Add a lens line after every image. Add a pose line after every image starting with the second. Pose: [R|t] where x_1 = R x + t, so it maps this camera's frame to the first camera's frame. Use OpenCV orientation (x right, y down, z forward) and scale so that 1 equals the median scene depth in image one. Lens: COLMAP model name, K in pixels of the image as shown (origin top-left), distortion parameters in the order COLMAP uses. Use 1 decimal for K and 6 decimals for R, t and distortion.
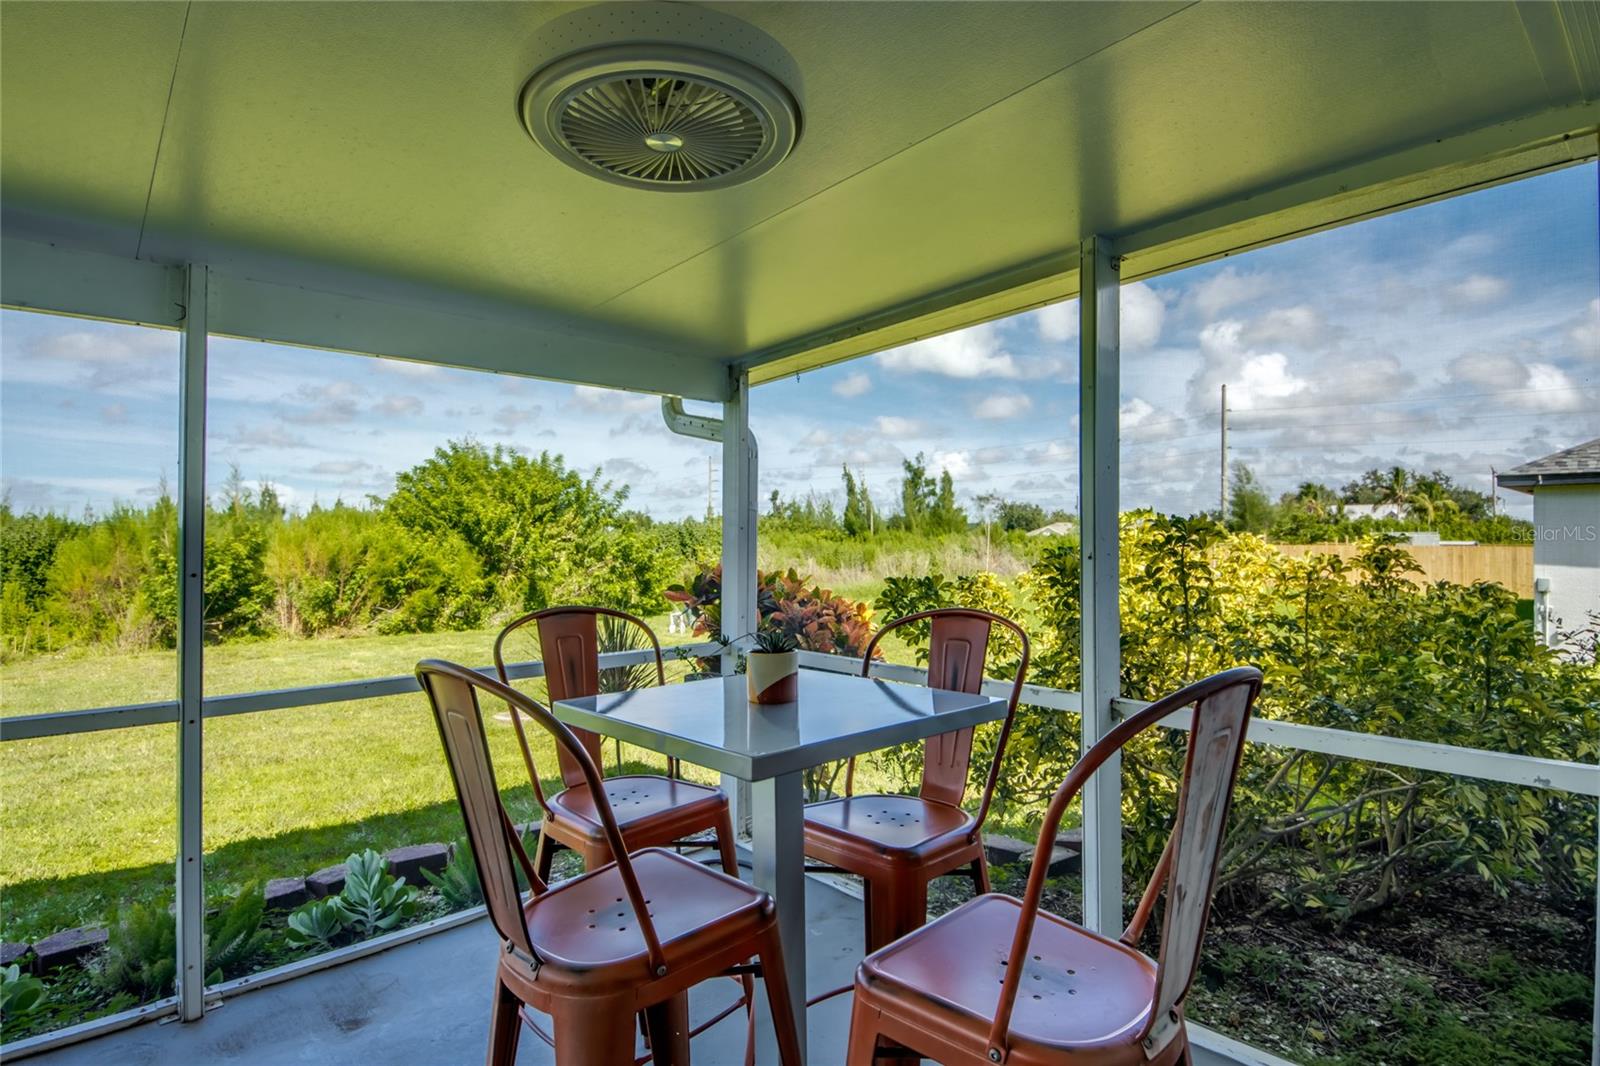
lens RADIAL K [[825.9, 0, 800.0], [0, 825.9, 533.0], [0, 0, 1]] dist [0.019934, -0.021011]
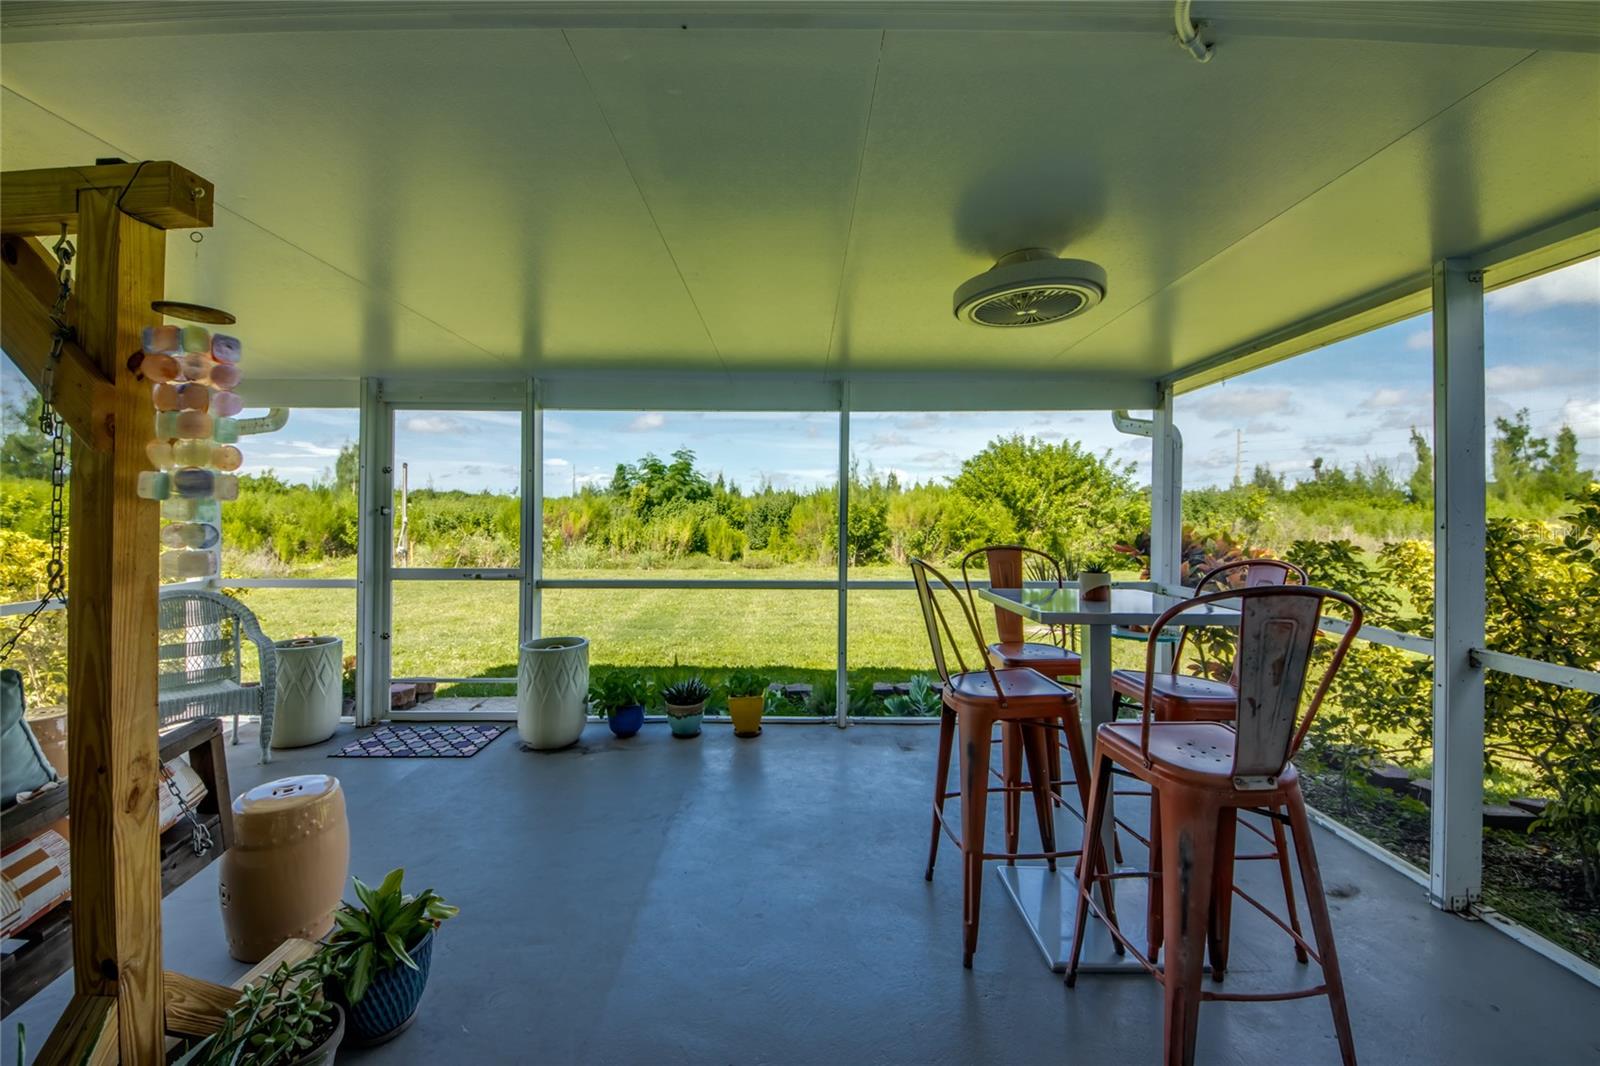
lens RADIAL K [[609.7, 0, 800.0], [0, 609.7, 533.0], [0, 0, 1]] dist [0.000758, -0.008774]
pose [[0.753175, 0.035023, -0.656888, 0.073600], [-0.000024, 0.998583, 0.053213, -0.002852], [0.657821, -0.040063, 0.752108, -0.087533]]
